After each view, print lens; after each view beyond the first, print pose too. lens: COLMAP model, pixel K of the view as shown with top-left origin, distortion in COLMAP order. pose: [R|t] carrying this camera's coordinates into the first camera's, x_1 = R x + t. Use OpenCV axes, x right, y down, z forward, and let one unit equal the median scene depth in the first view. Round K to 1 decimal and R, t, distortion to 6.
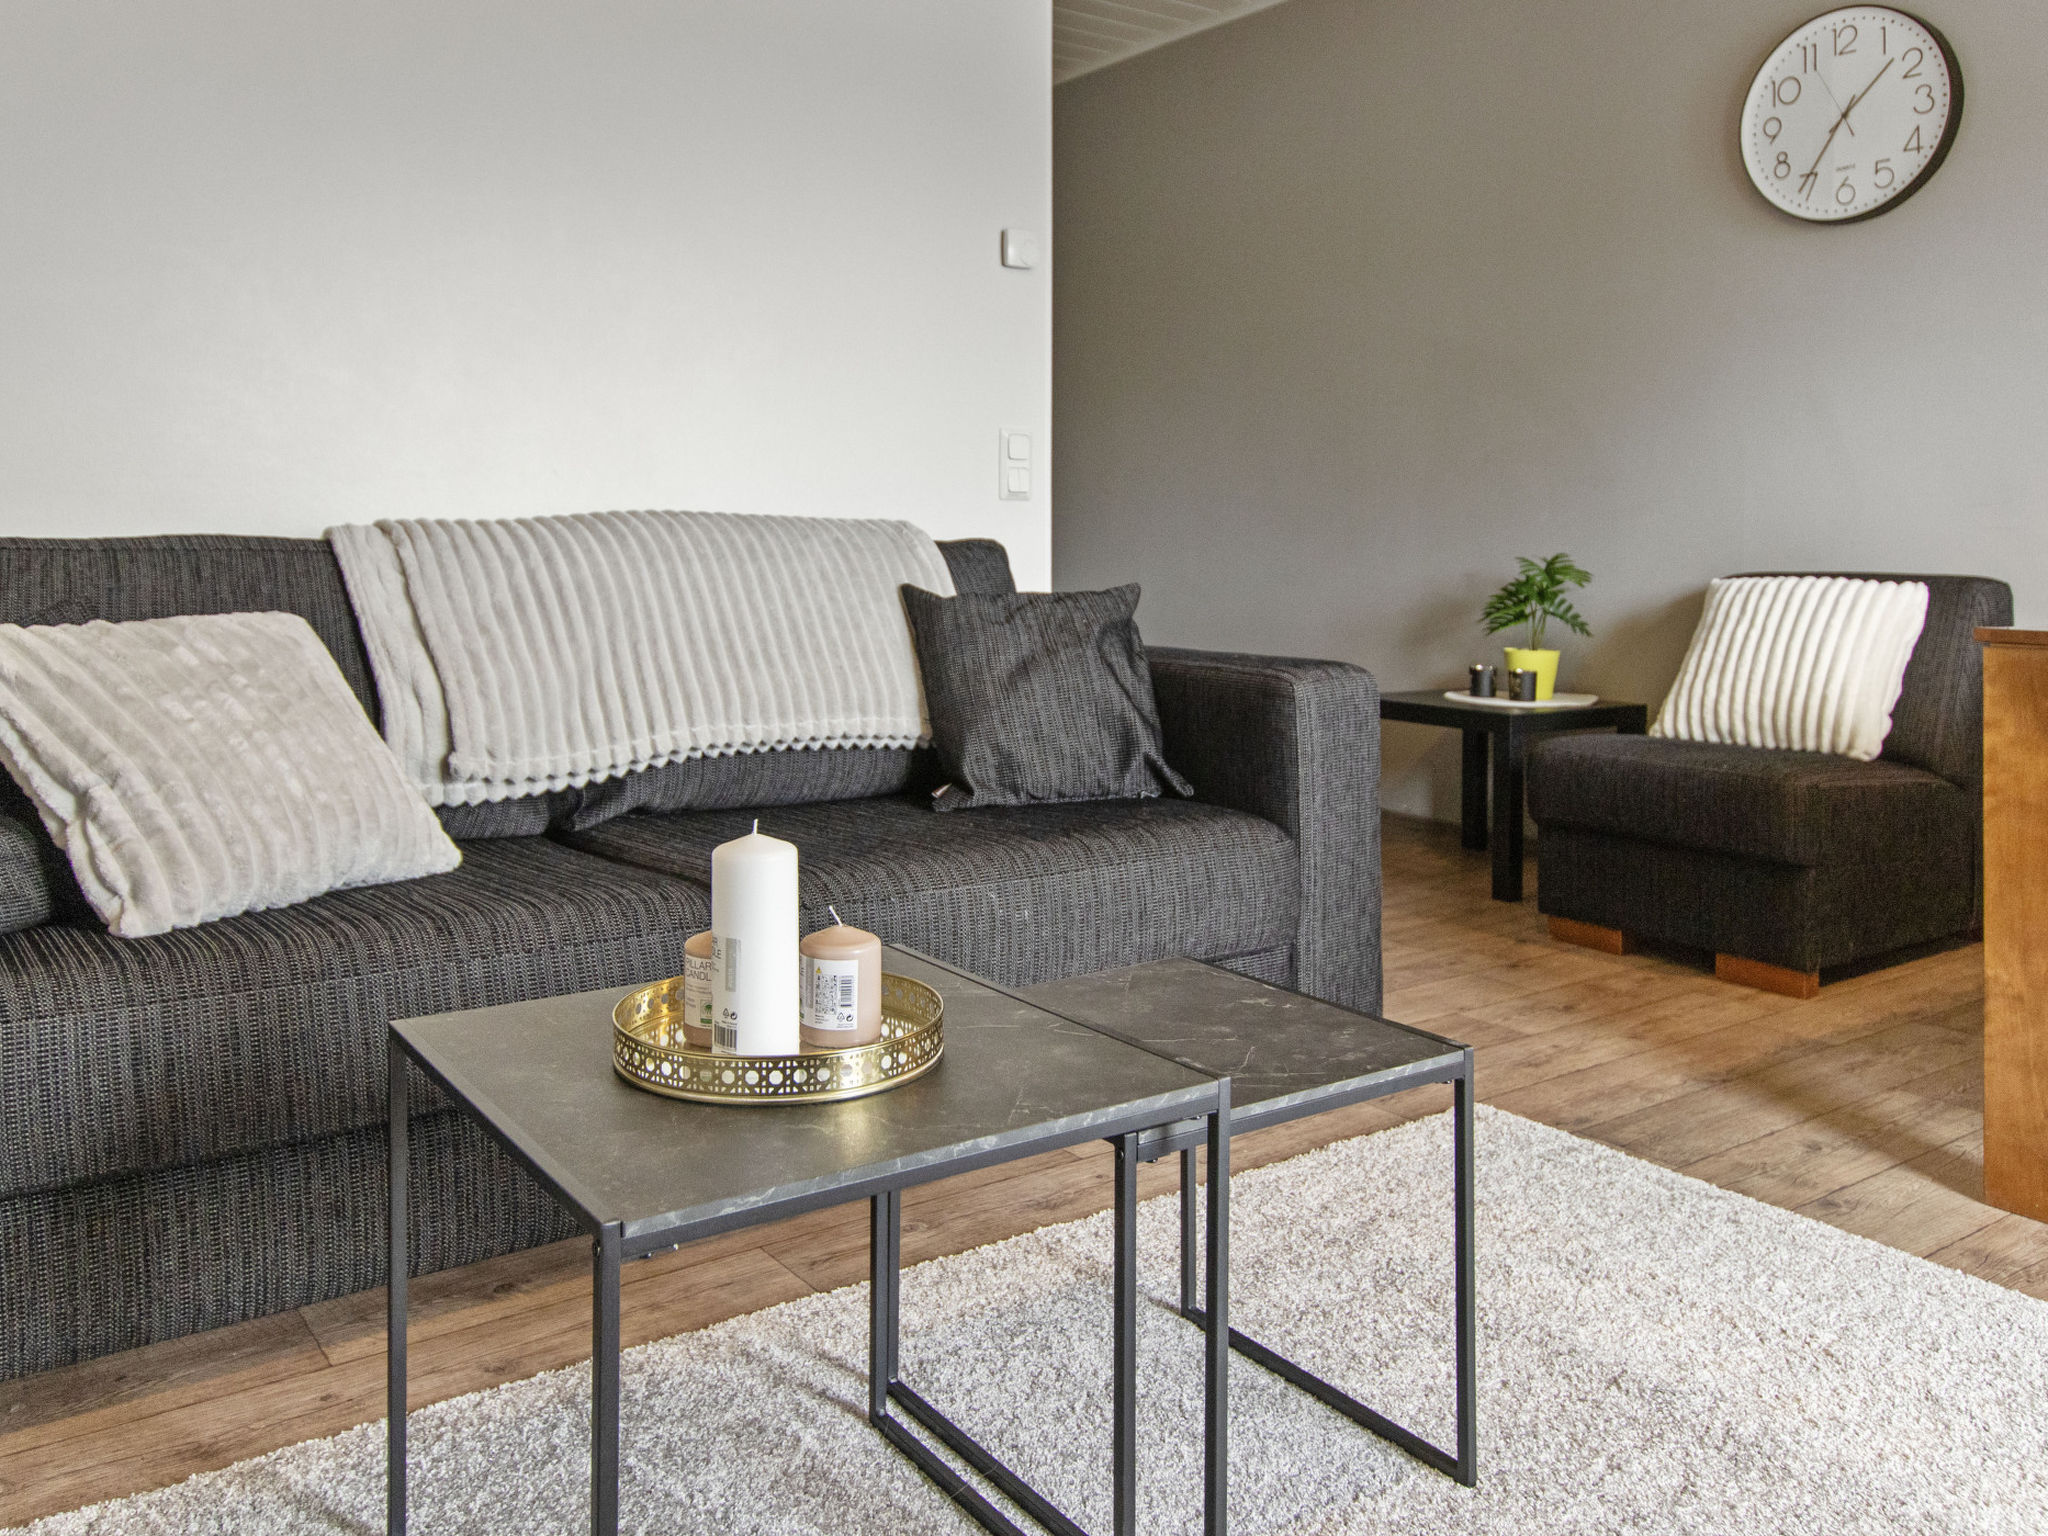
lens RADIAL K [[2123.5, 0, 1024.0], [0, 2123.5, 768.0], [0, 0, 1]] dist [0.002276, -0.007180]
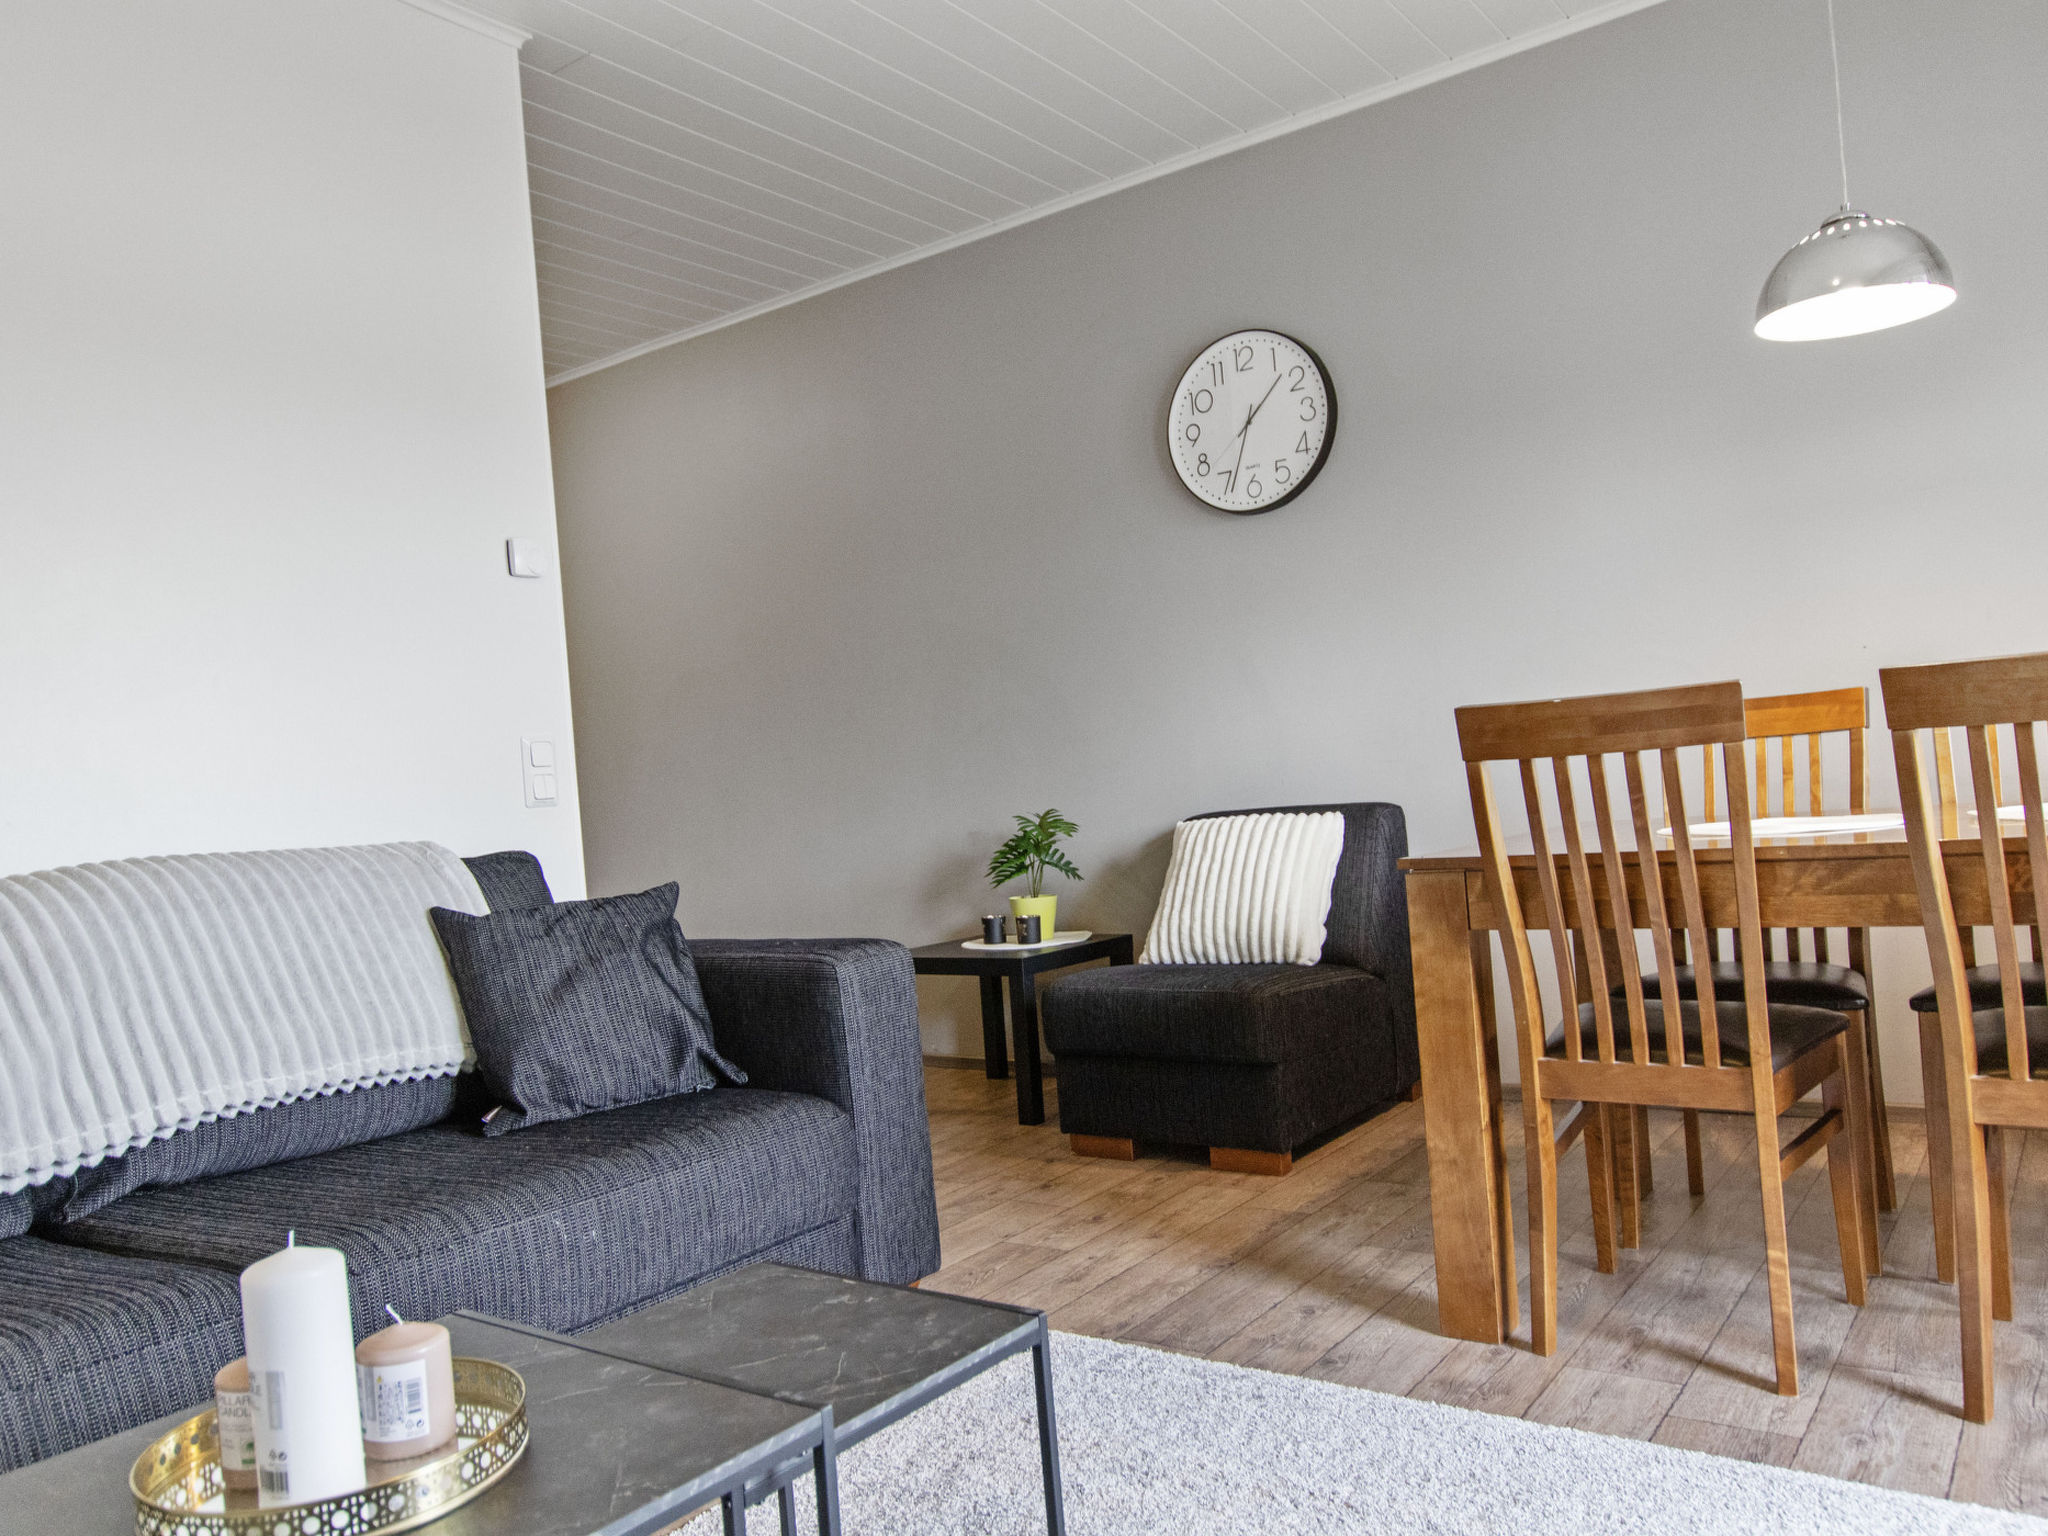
lens RADIAL K [[1532.3, 0, 1024.0], [0, 1532.3, 768.0], [0, 0, 1]] dist [0.000115, 0.001676]
pose [[0.939824, -0.079586, 0.332260, -0.030337], [0.081763, 0.996624, 0.007445, -0.135056], [-0.331731, 0.020169, 0.943158, 0.246593]]
